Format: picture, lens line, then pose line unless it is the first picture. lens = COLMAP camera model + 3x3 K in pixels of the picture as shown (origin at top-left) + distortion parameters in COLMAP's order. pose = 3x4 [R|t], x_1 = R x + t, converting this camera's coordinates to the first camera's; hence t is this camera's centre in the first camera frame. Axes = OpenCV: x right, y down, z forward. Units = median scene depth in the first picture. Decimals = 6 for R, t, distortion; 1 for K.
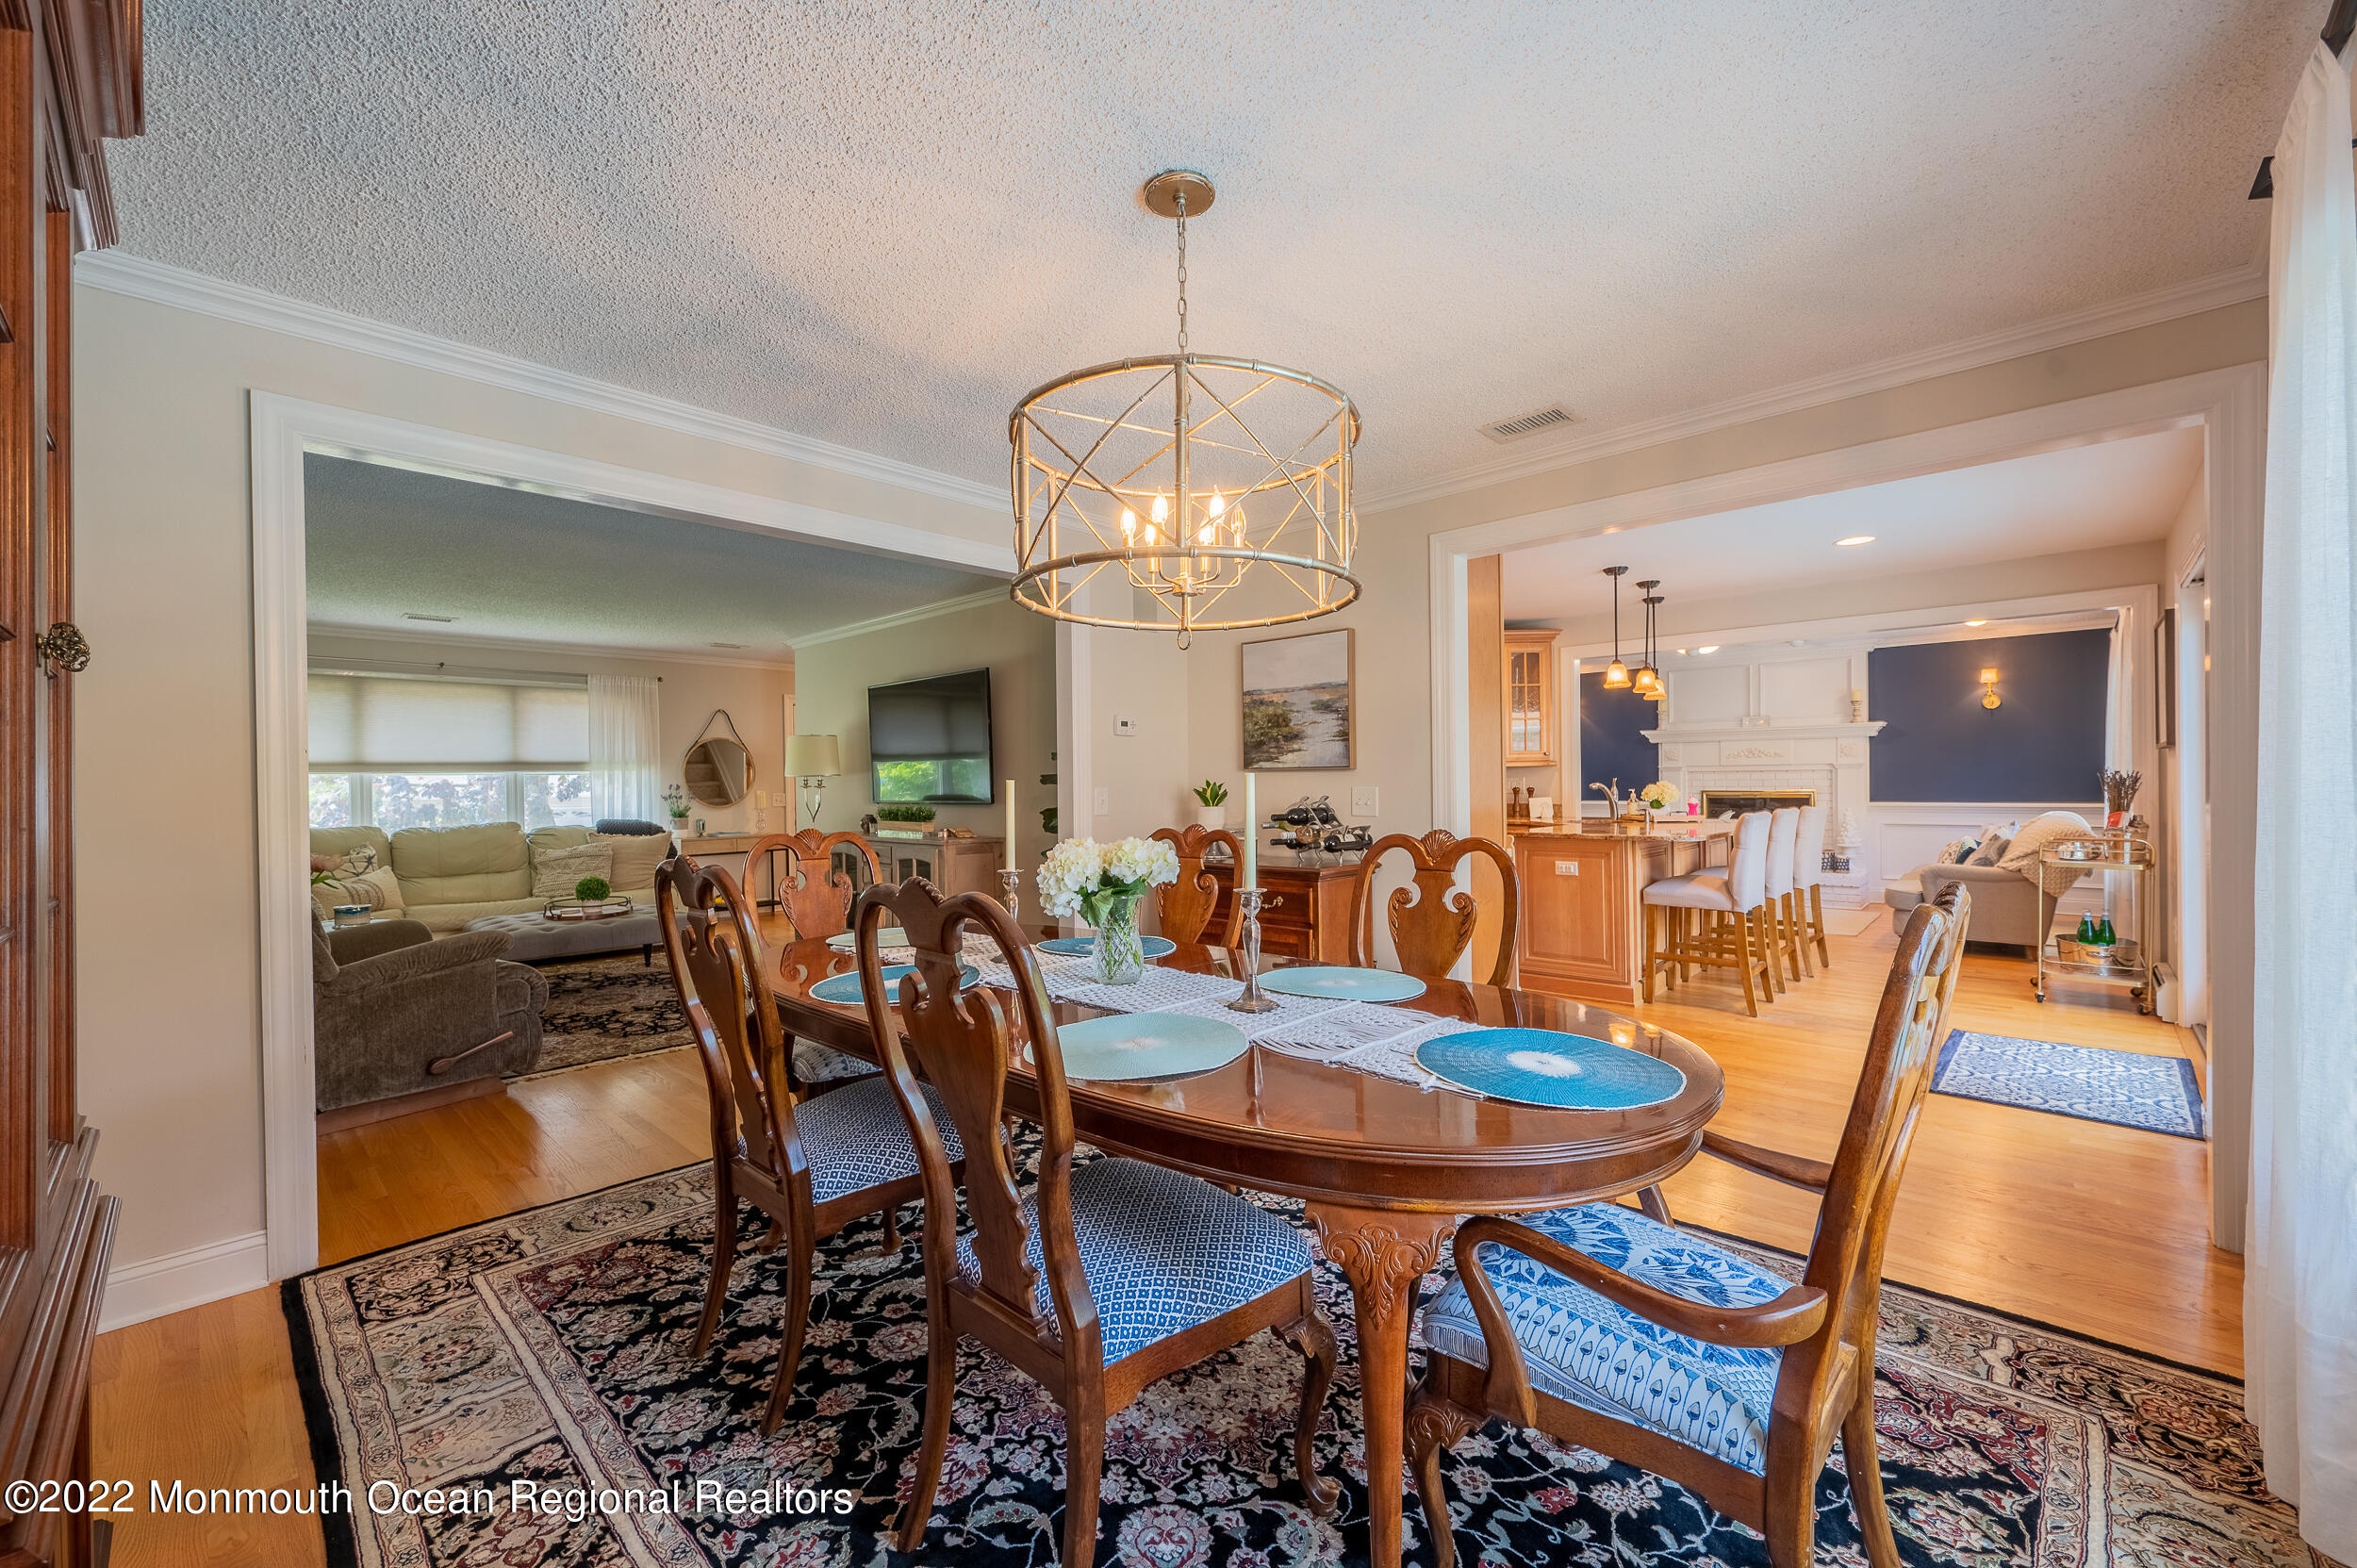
lens RADIAL K [[938.9, 0, 1165.0], [0, 938.9, 784.0], [0, 0, 1]] dist [-0.000490, 0.001402]
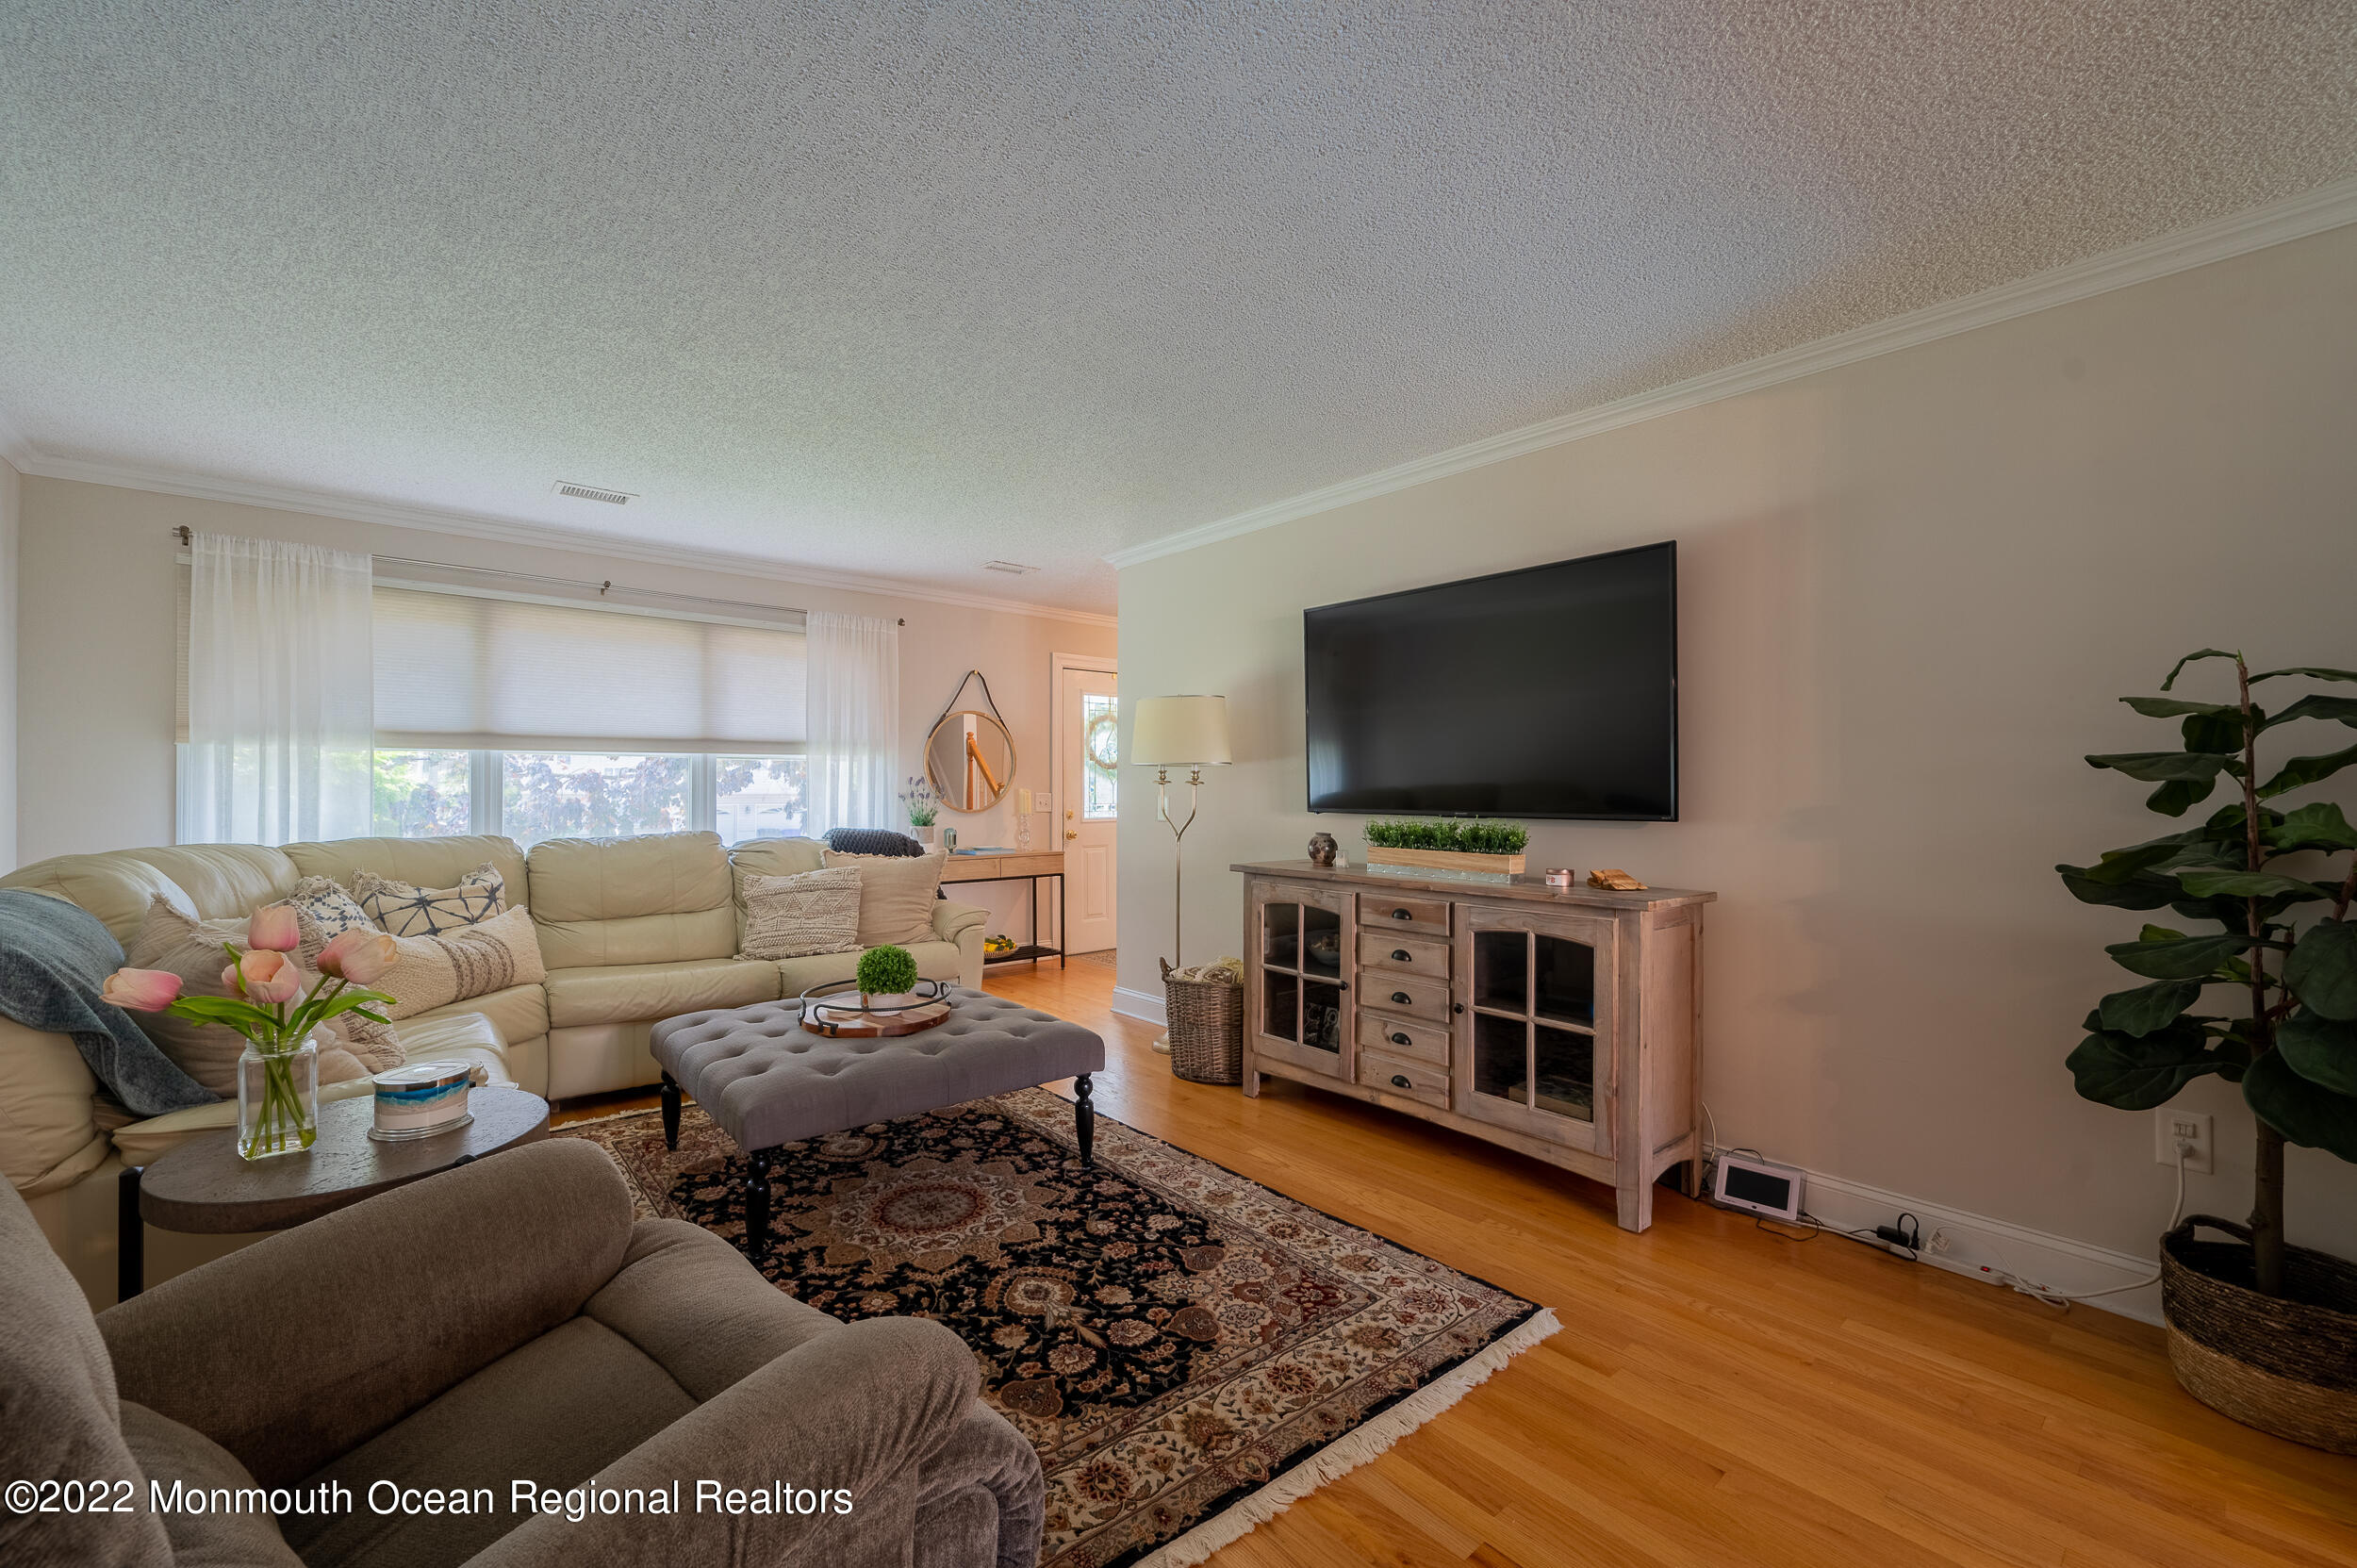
lens RADIAL K [[938.9, 0, 1167.7], [0, 938.9, 786.2], [0, 0, 1]] dist [-0.000490, 0.001402]
pose [[0.995437, 0.017755, -0.093758, -0.328496], [-0.018075, 0.999833, -0.002565, 0.006636], [0.093697, 0.004248, 0.995592, 0.400585]]
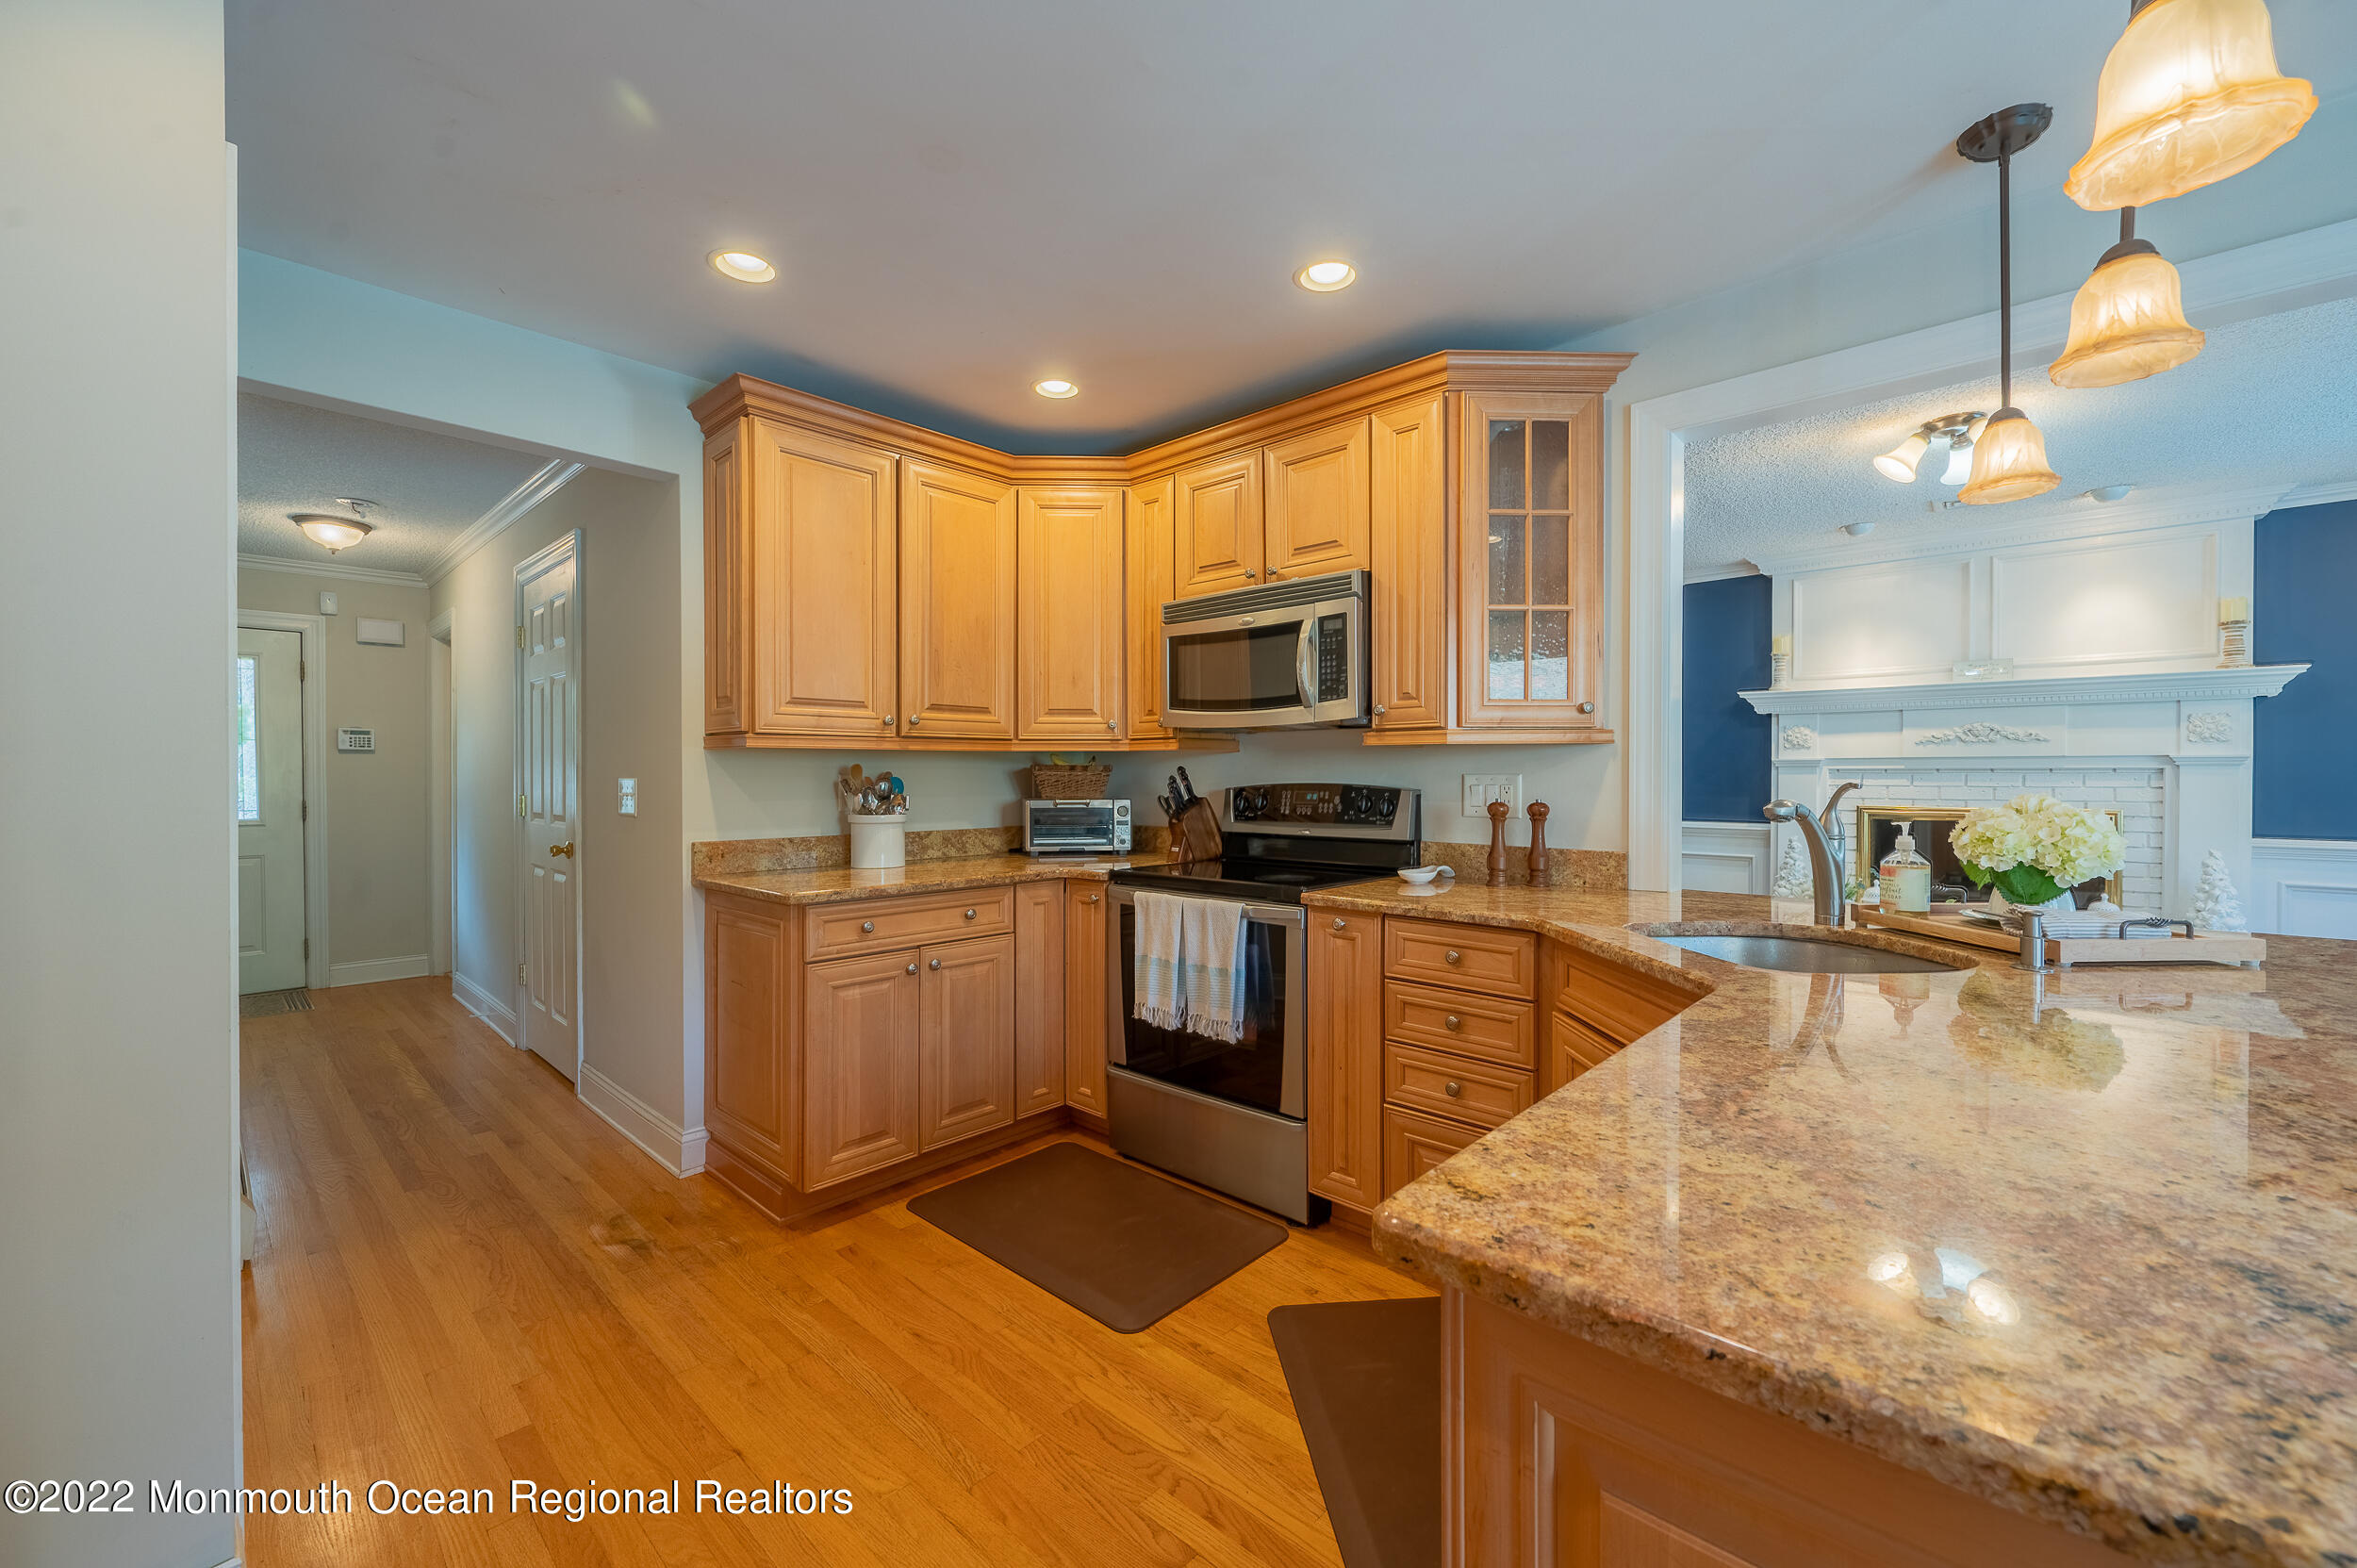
lens RADIAL K [[938.9, 0, 1168.6], [0, 938.9, 784.0], [0, 0, 1]] dist [-0.000490, 0.001402]
pose [[0.999864, 0.015359, 0.006031, 0.256606], [-0.015391, 0.999868, 0.005221, -0.003070], [-0.005950, -0.005313, 0.999968, 0.668964]]
